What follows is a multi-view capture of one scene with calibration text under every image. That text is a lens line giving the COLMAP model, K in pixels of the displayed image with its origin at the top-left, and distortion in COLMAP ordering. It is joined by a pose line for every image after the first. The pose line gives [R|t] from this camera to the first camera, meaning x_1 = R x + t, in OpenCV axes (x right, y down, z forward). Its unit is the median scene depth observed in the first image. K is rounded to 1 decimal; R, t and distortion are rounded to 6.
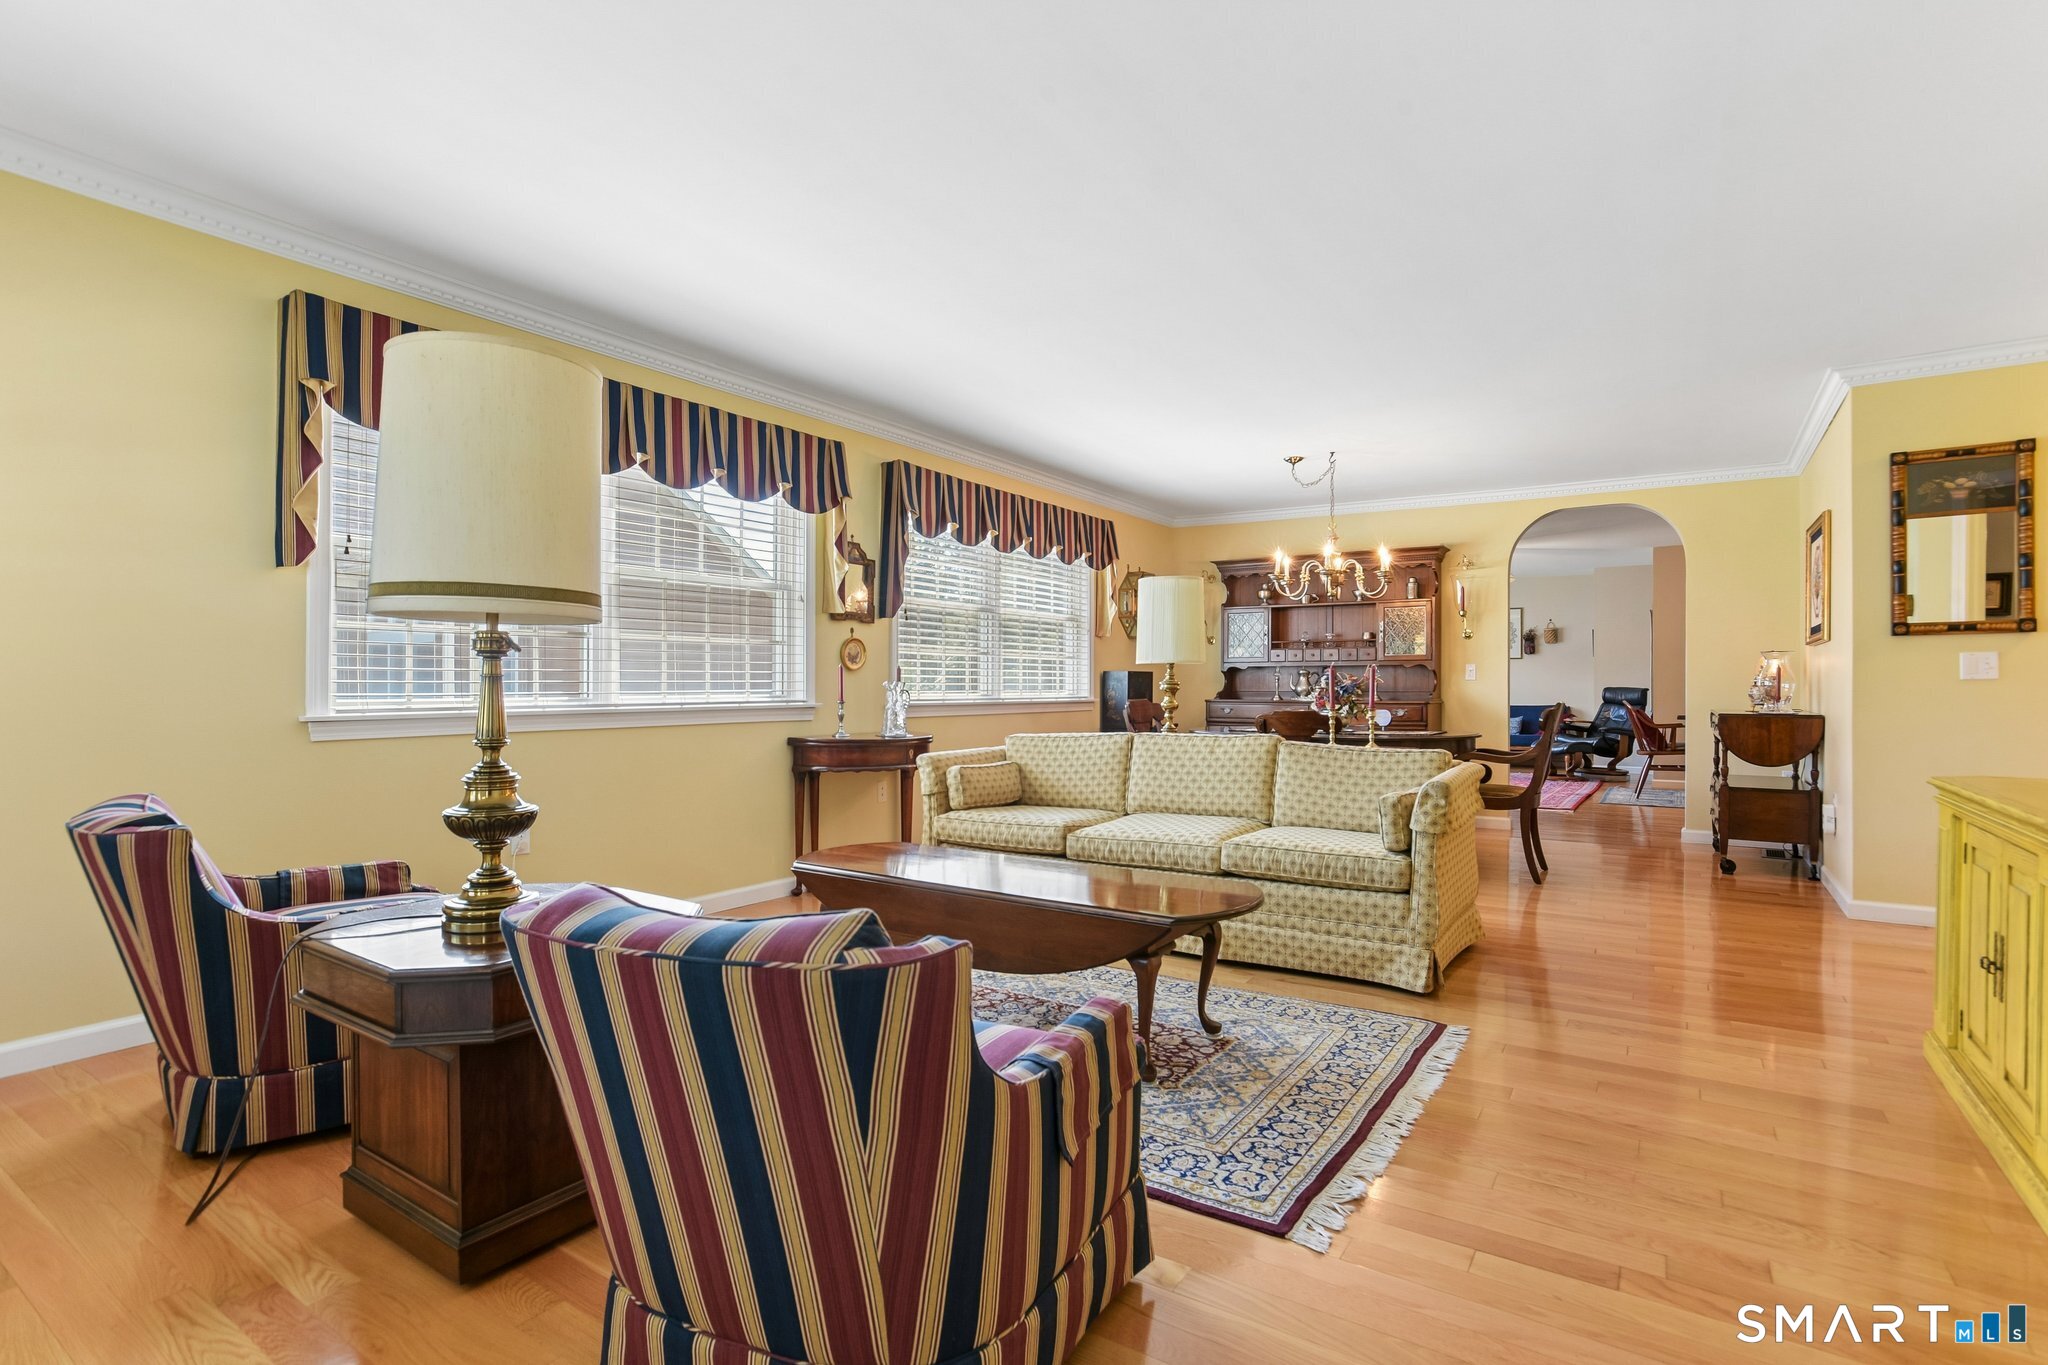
lens RADIAL K [[992.3, 0, 1031.6], [0, 992.3, 688.4], [0, 0, 1]] dist [-0.034587, 0.012074]
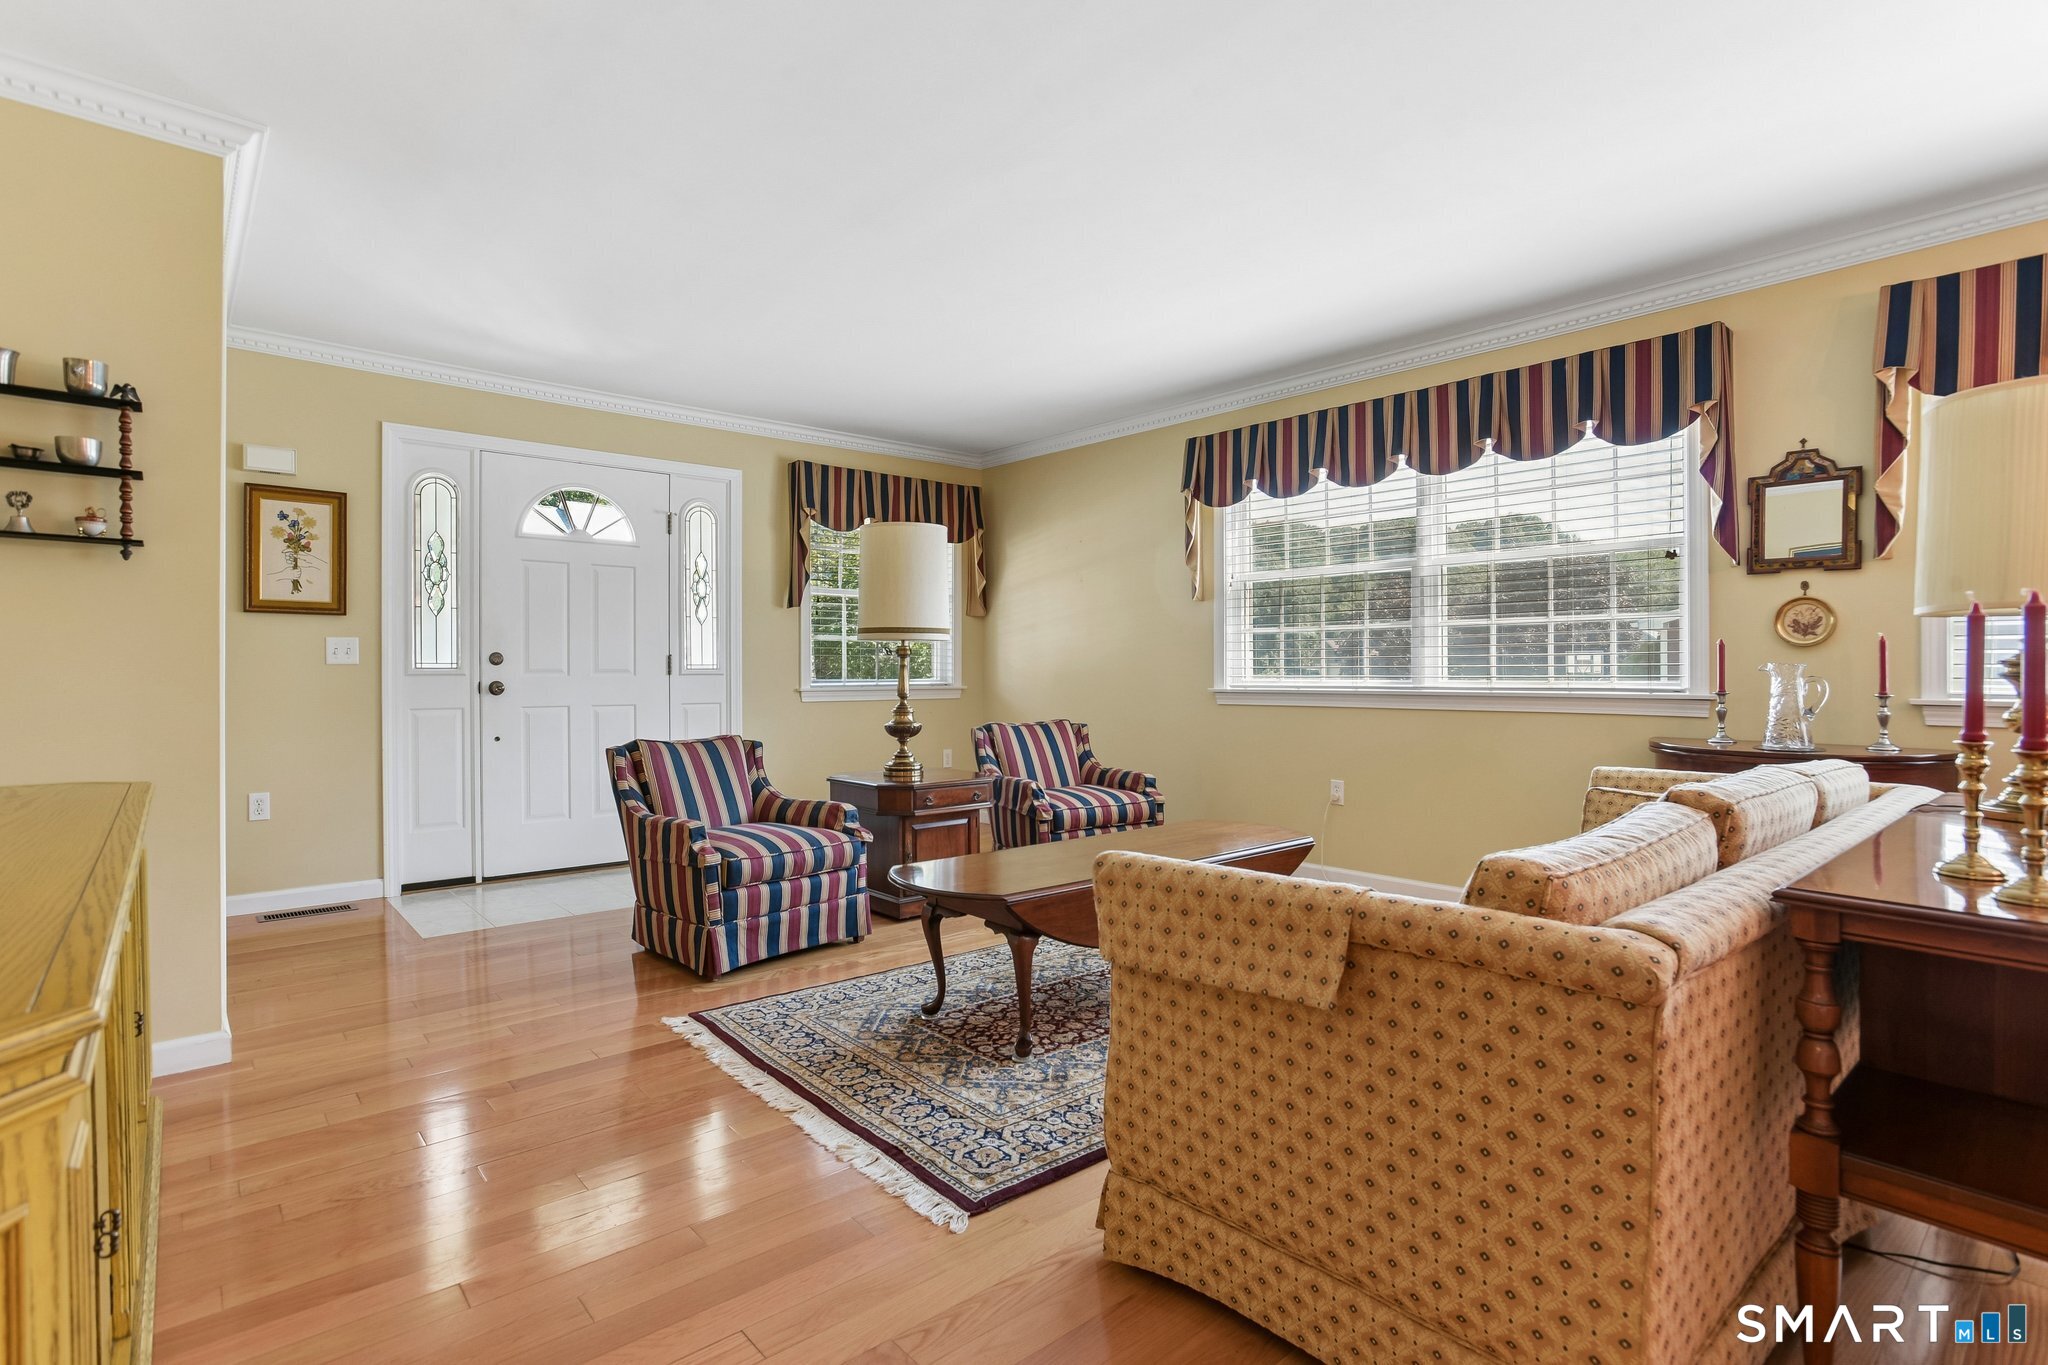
lens RADIAL K [[992.3, 0, 1020.4], [0, 992.3, 673.3], [0, 0, 1]] dist [-0.034587, 0.012074]
pose [[-0.269234, 0.004285, -0.963065, 0.739146], [-0.002106, 0.999985, 0.005038, -0.004003], [0.963073, 0.003385, -0.269221, 0.870839]]
